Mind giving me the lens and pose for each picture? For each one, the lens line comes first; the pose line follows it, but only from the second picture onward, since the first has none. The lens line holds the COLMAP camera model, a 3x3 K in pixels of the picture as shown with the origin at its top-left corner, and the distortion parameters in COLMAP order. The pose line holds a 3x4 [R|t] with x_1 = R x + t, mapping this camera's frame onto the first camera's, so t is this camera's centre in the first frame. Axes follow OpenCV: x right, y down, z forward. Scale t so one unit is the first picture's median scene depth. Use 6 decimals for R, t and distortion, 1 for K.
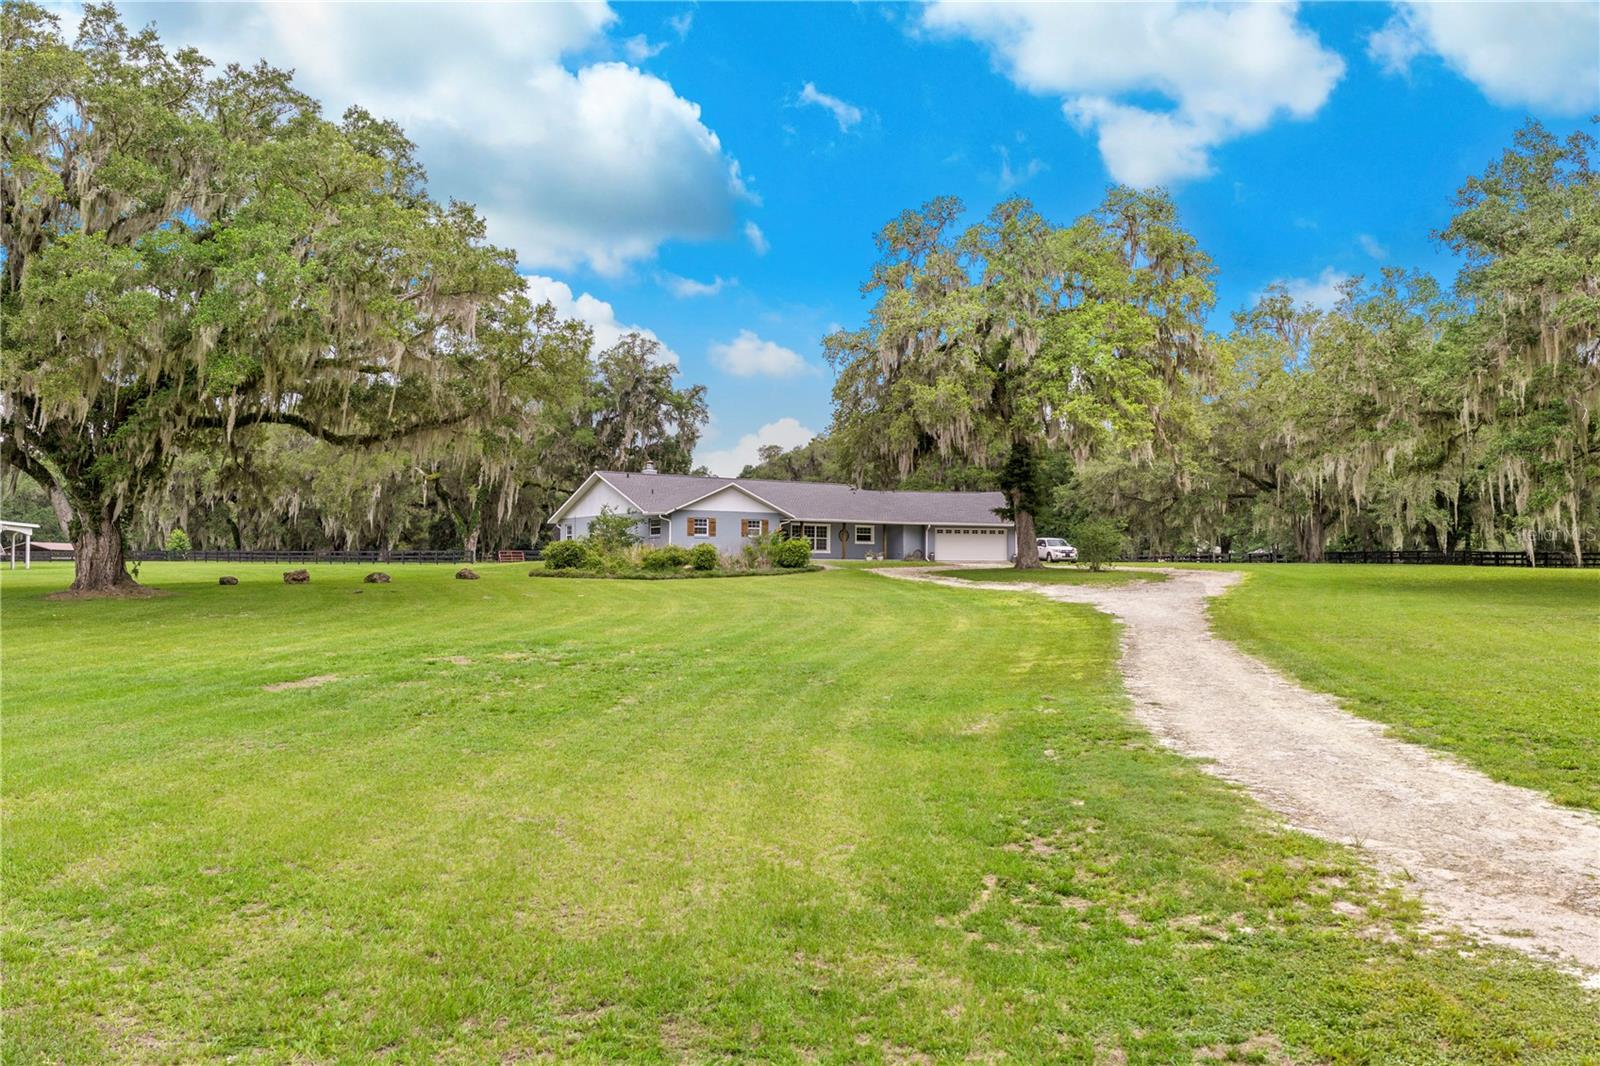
lens RADIAL K [[1329.3, 0, 800.0], [0, 1329.3, 533.0], [0, 0, 1]] dist [0.006183, 0.004376]
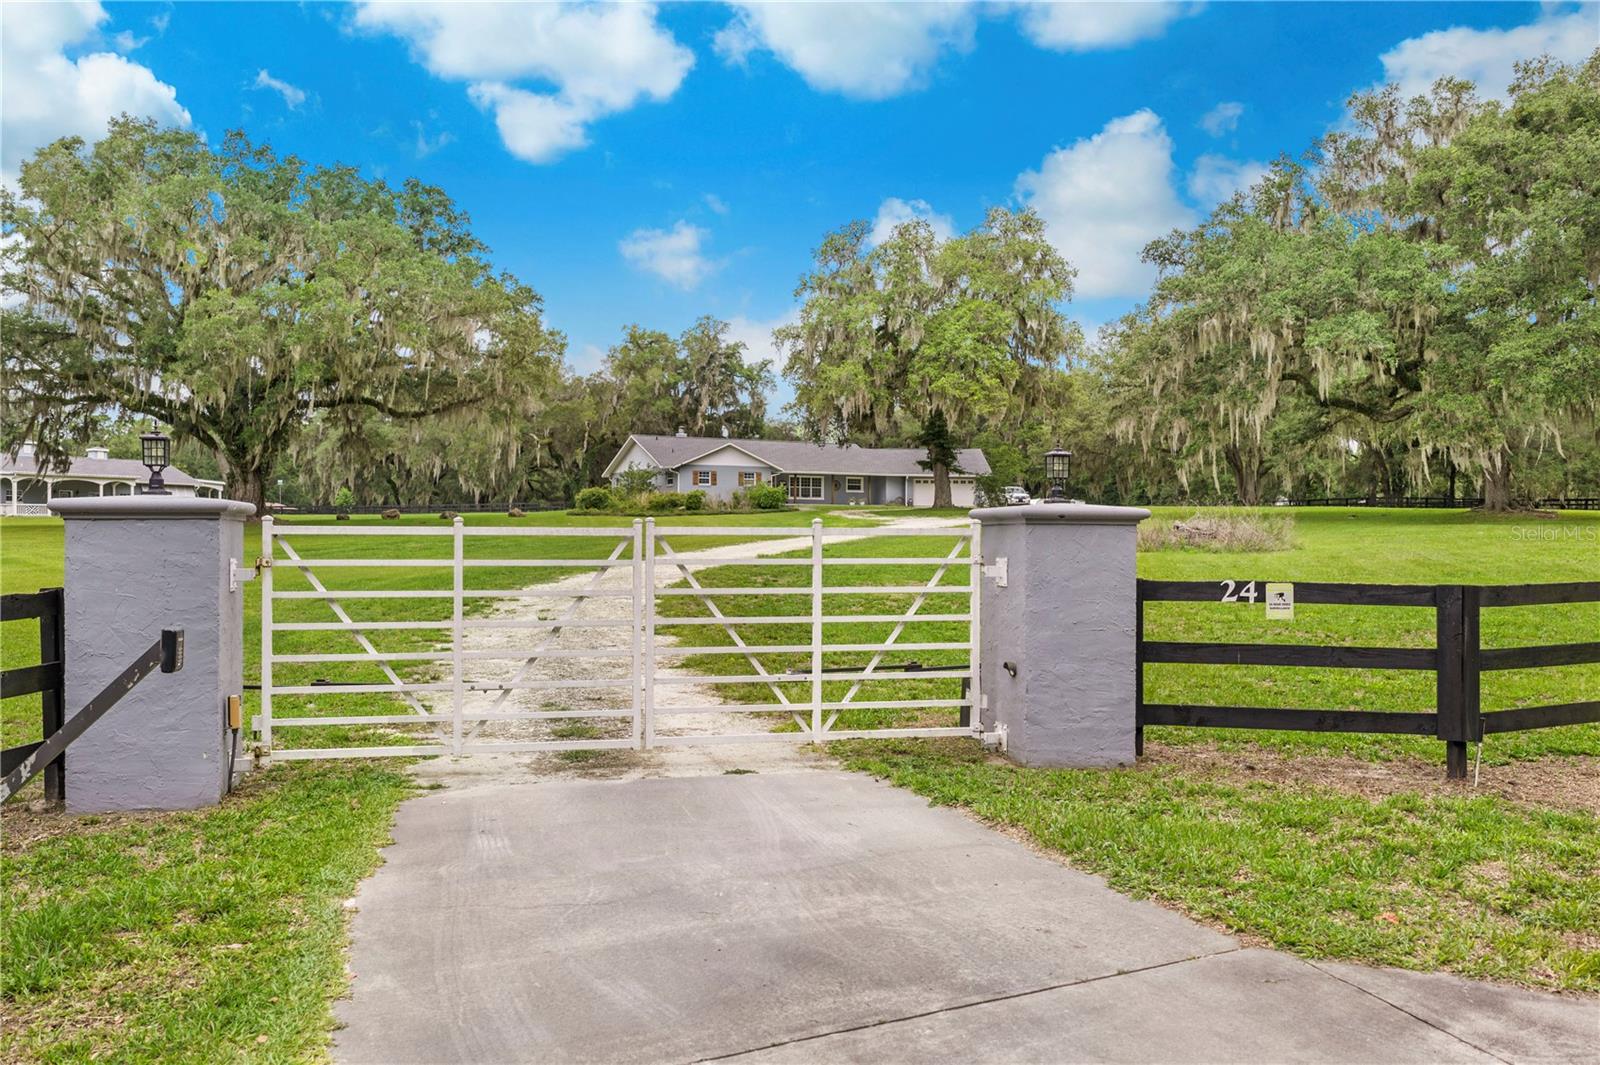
lens RADIAL K [[1329.3, 0, 800.0], [0, 1329.3, 532.5], [0, 0, 1]] dist [0.006183, 0.004376]
pose [[0.991598, -0.001324, -0.129351, 0.181427], [0.004872, 0.999621, 0.027113, 0.013684], [0.129266, -0.027515, 0.991228, -0.253125]]
